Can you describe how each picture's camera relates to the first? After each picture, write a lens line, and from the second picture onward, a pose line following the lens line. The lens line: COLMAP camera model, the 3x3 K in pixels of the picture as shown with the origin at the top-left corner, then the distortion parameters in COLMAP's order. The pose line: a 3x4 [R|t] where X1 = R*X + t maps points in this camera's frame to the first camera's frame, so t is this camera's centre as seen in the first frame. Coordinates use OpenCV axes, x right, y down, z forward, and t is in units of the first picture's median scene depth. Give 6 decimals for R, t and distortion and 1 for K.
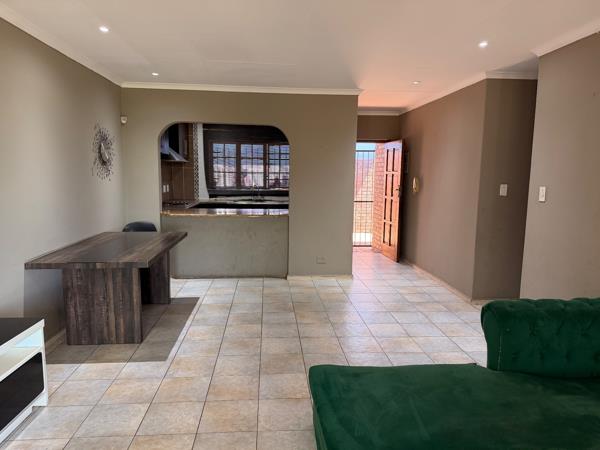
lens RADIAL K [[418.4, 0, 297.8], [0, 418.4, 226.4], [0, 0, 1]] dist [0.084803, -0.121159]
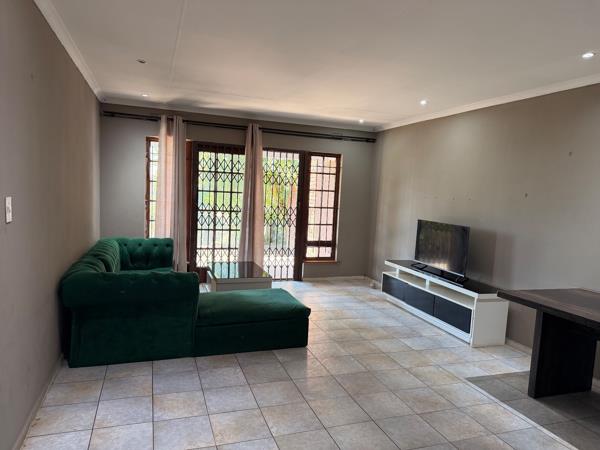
lens RADIAL K [[418.4, 0, 297.8], [0, 418.4, 226.4], [0, 0, 1]] dist [0.084803, -0.121159]
pose [[-0.964515, -0.036757, -0.261456, 0.296683], [-0.093624, 0.973527, 0.208517, -0.182377], [0.246870, 0.225596, -0.942423, 1.408996]]
